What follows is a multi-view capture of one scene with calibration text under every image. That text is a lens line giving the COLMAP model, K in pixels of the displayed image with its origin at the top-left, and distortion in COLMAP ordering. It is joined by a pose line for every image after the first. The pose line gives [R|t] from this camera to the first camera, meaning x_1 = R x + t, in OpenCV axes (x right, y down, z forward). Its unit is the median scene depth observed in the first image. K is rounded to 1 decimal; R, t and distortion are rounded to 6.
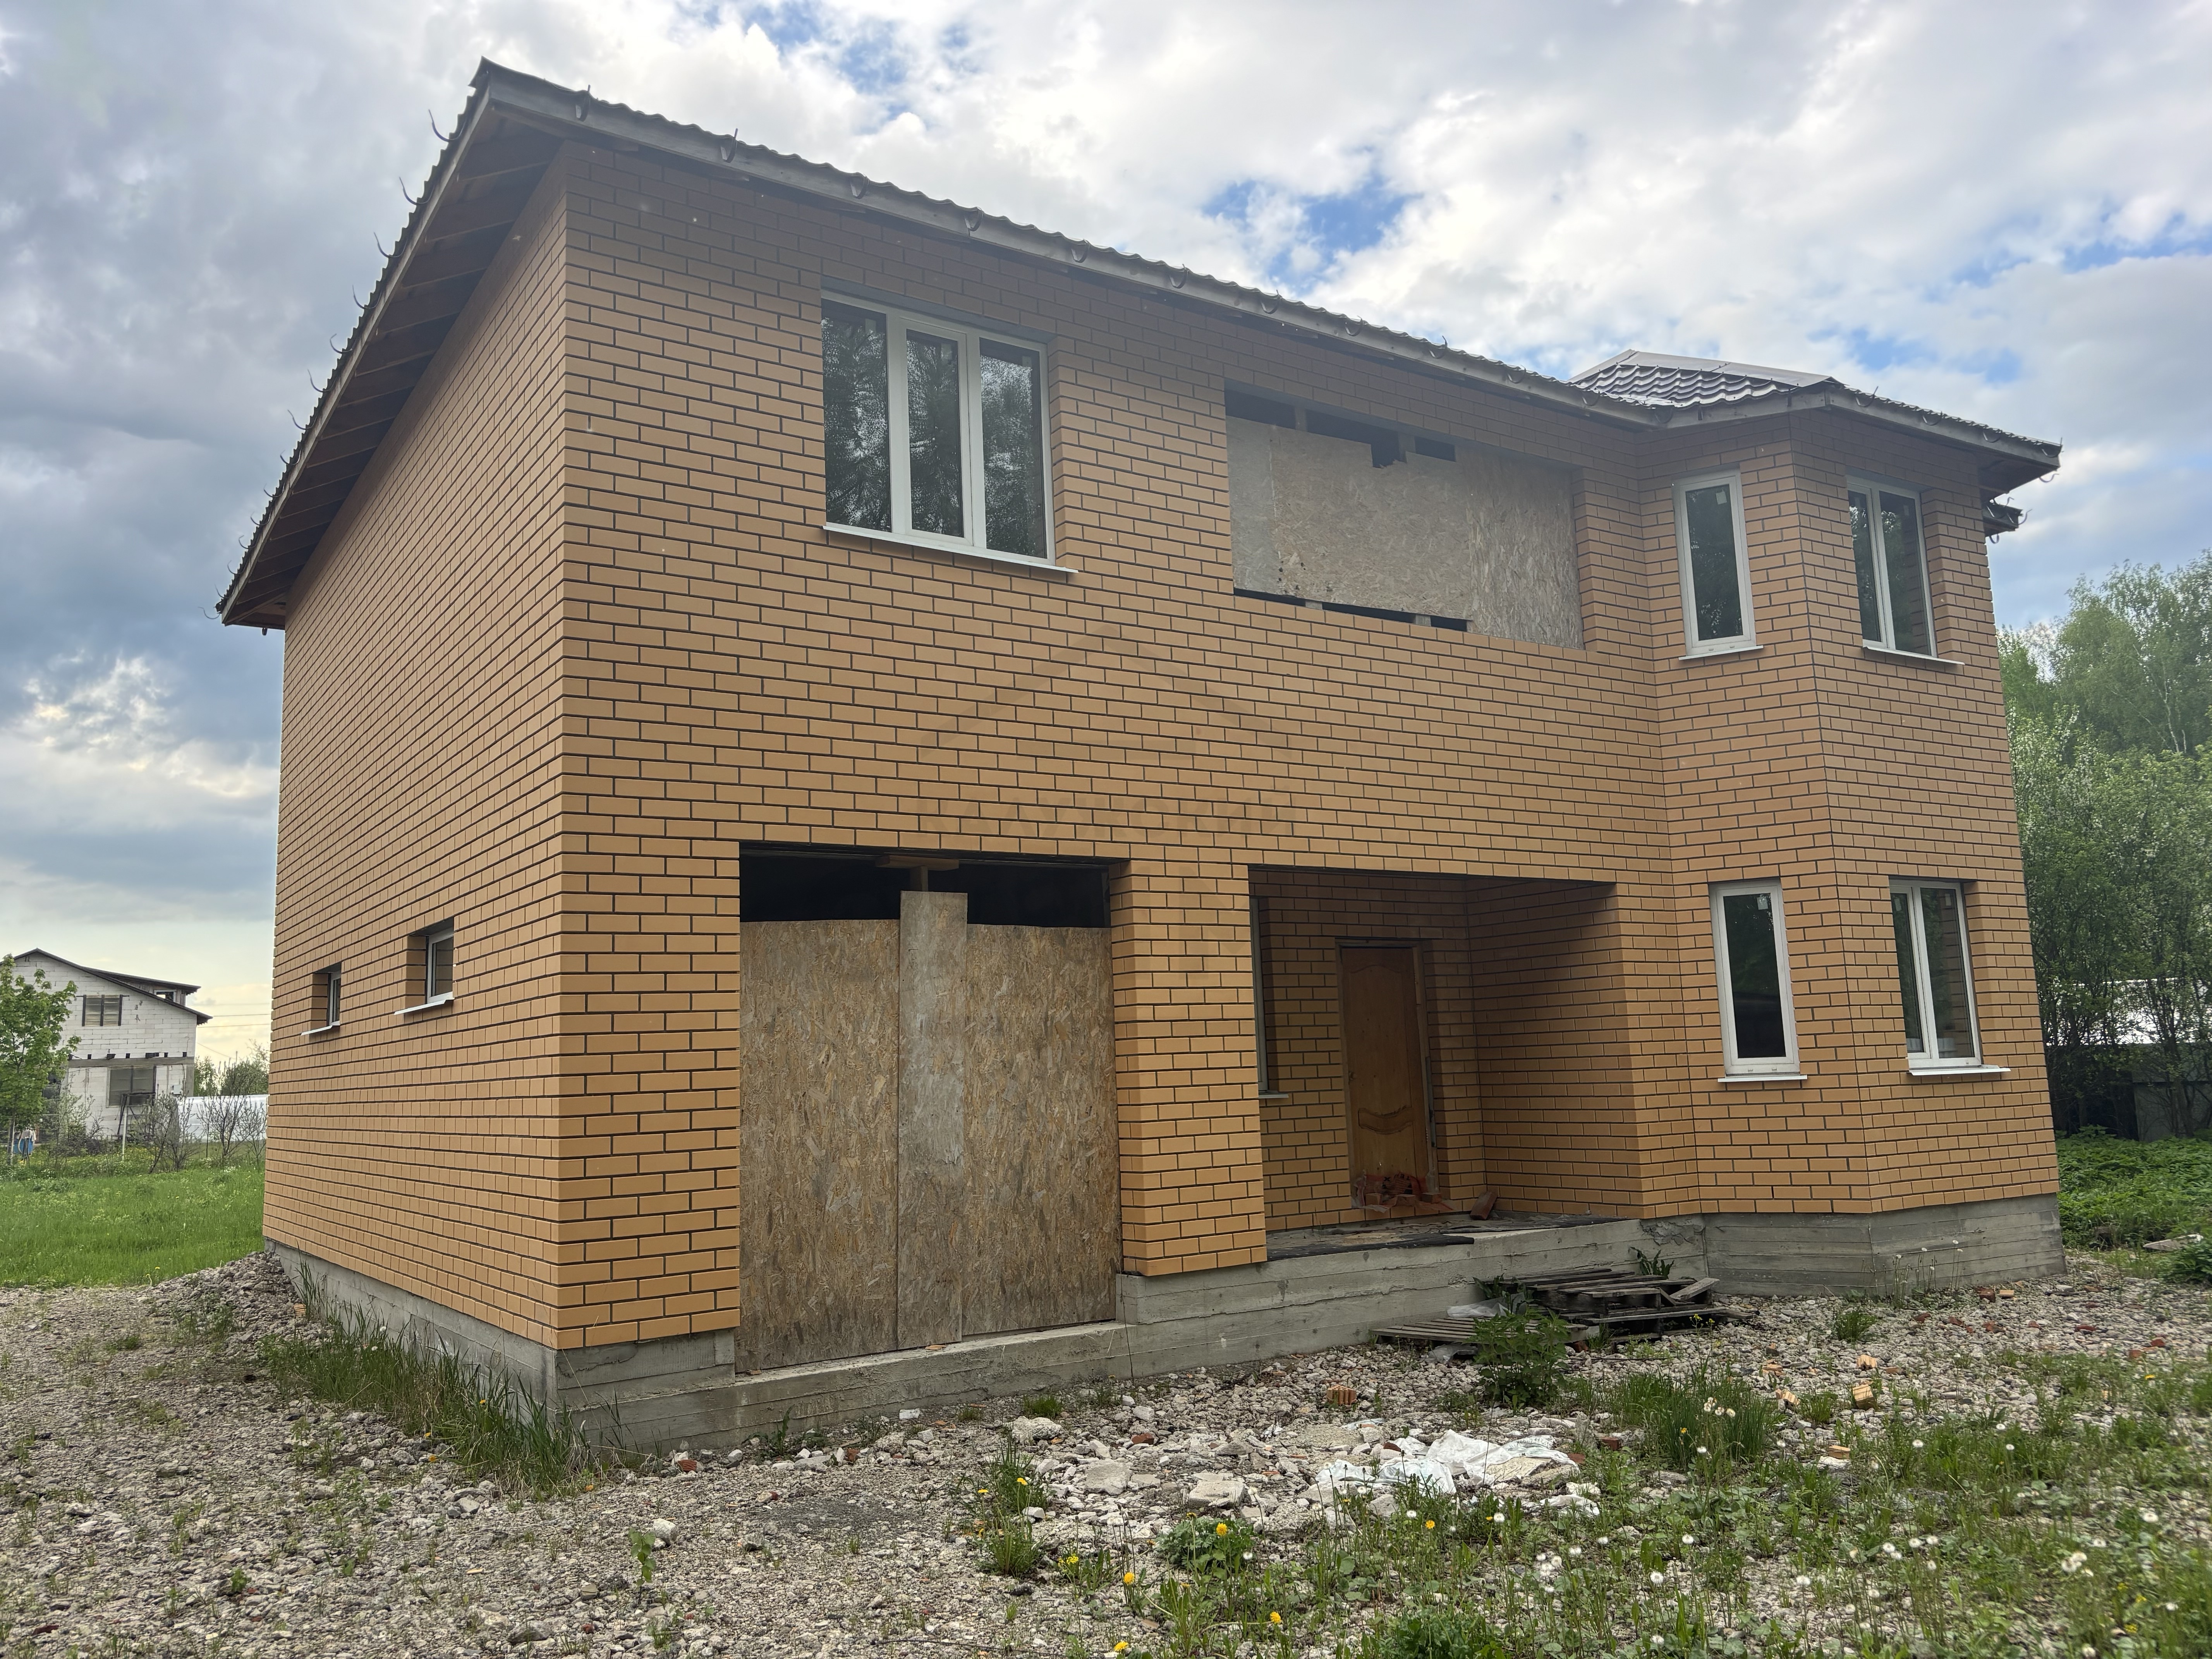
lens RADIAL K [[1692.7, 0, 1113.6], [0, 1692.7, 820.3], [0, 0, 1]] dist [0.027147, -0.021299]
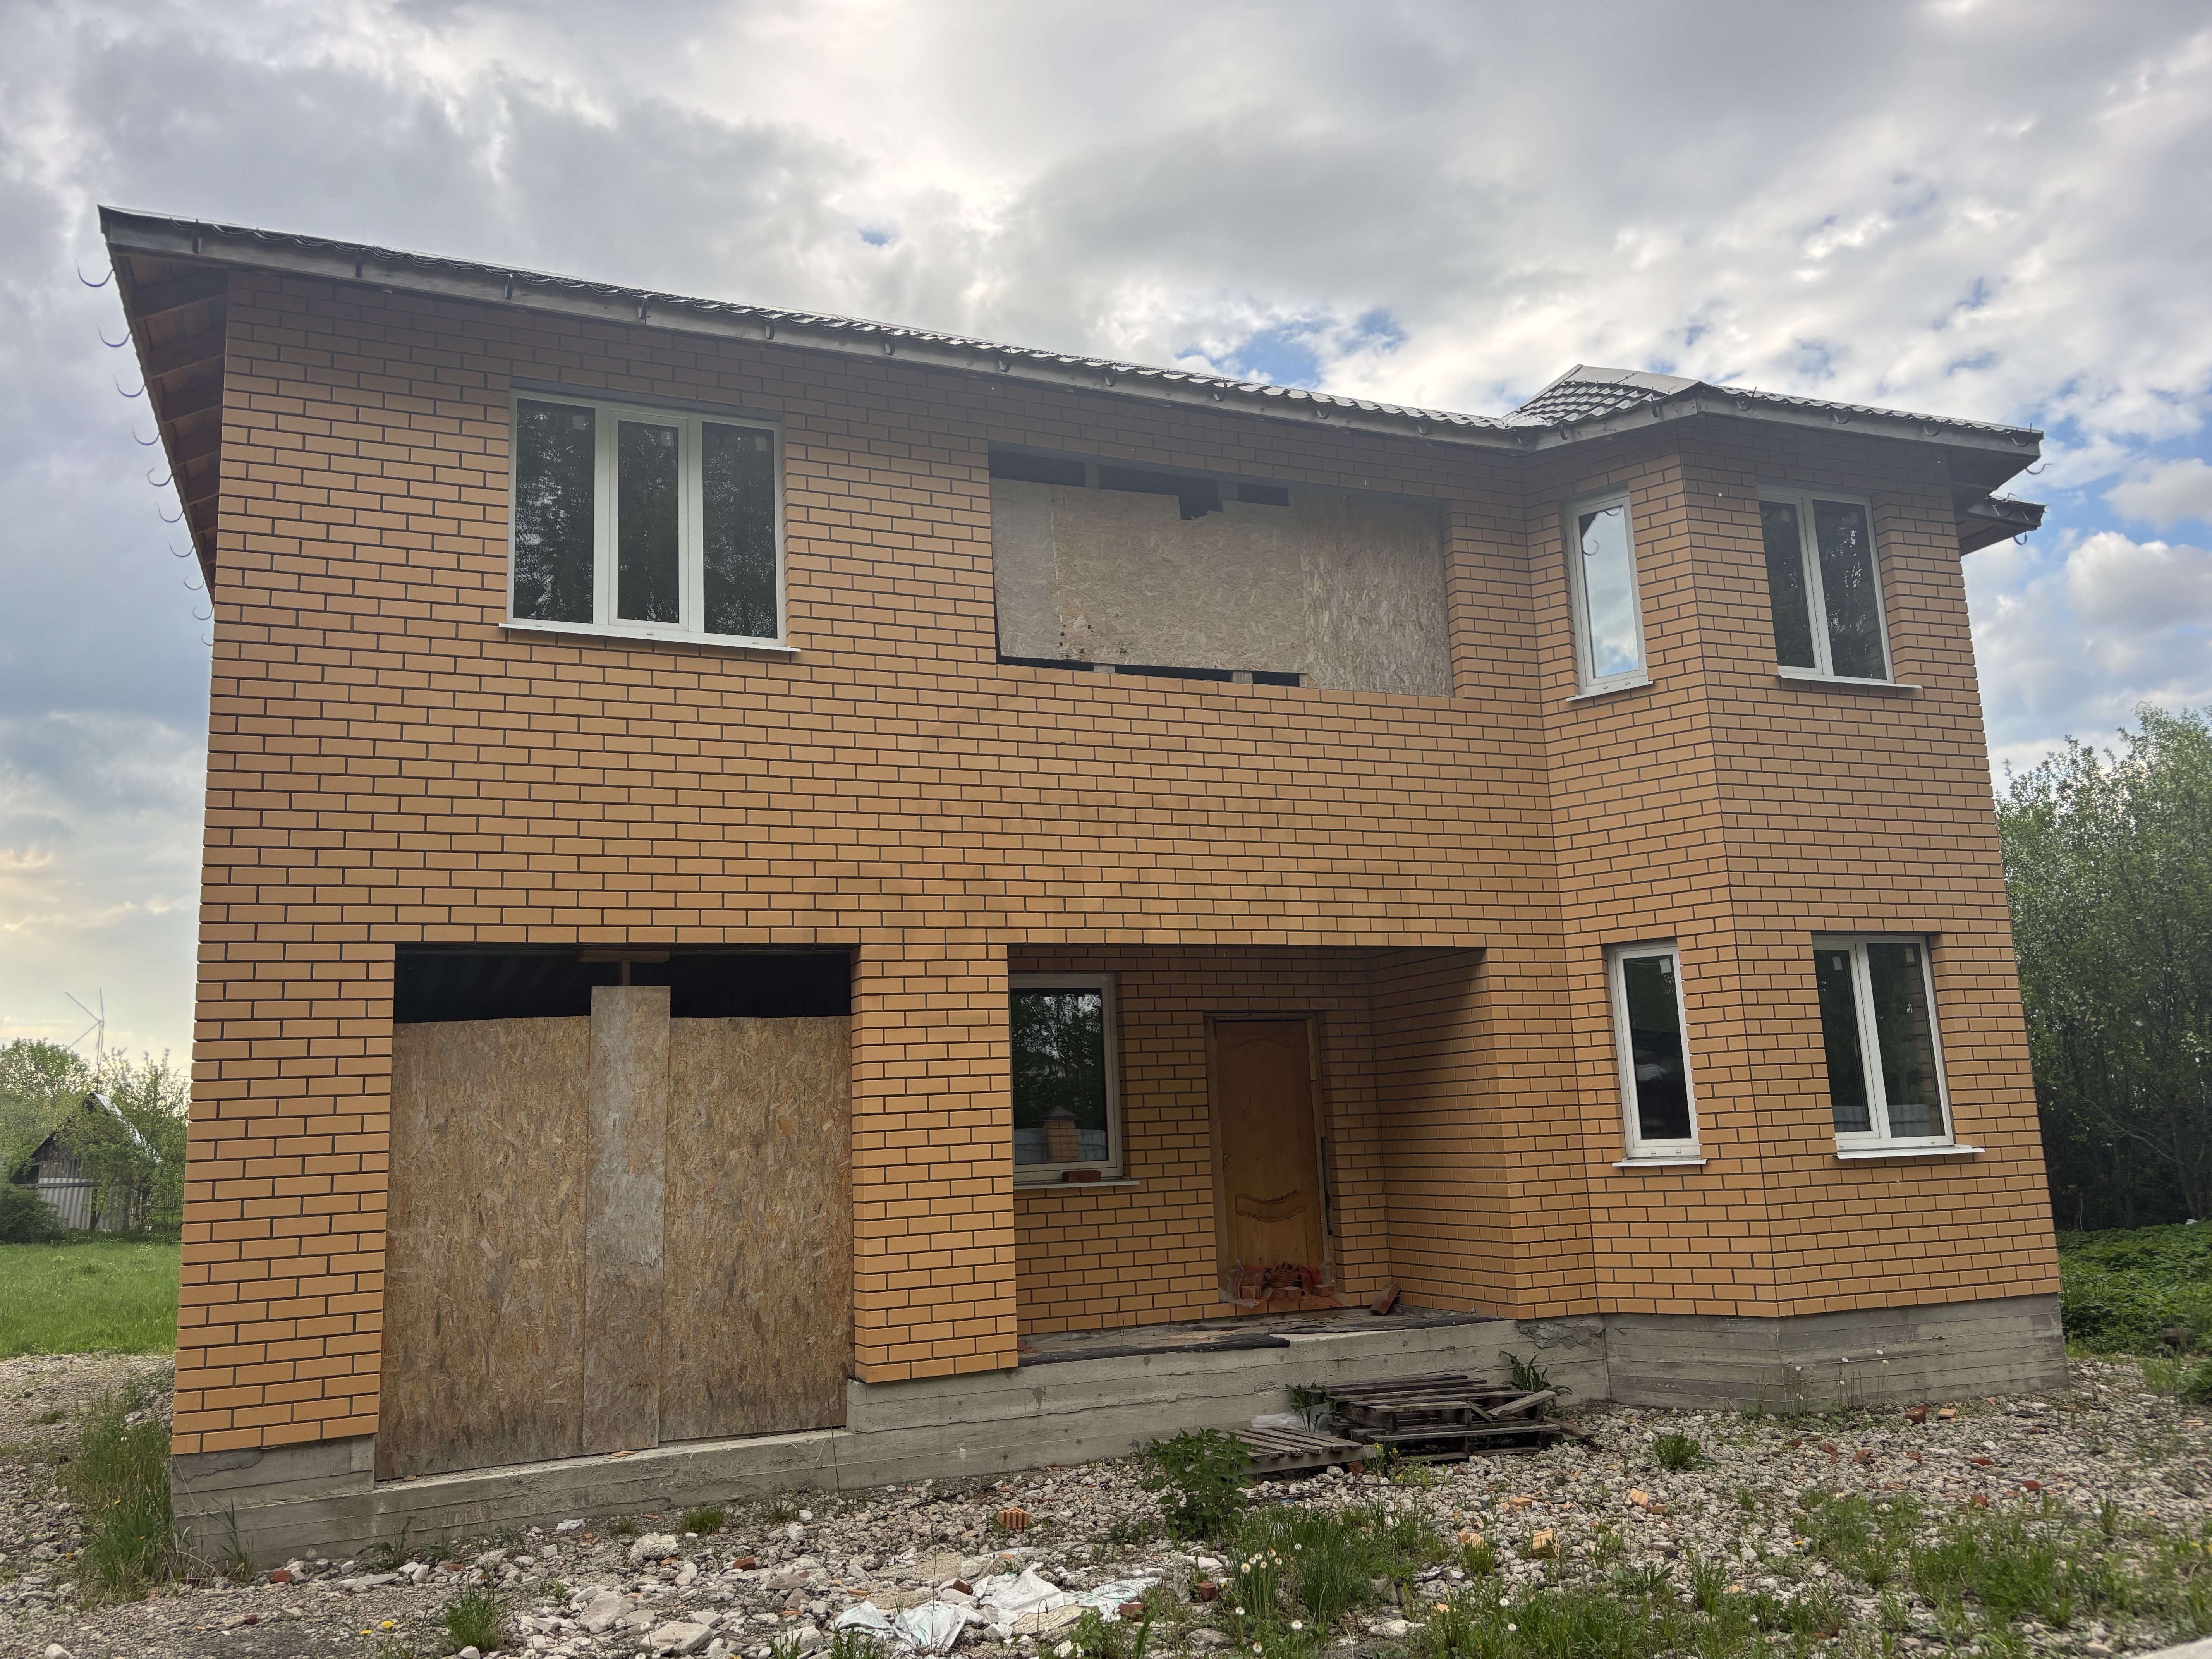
lens RADIAL K [[1692.7, 0, 1097.7], [0, 1692.7, 831.2], [0, 0, 1]] dist [0.027147, -0.021299]
pose [[0.981697, -0.039589, -0.186288, 0.283207], [0.034855, 0.998982, -0.028624, -0.008075], [0.187232, 0.021607, 0.982078, 0.064827]]
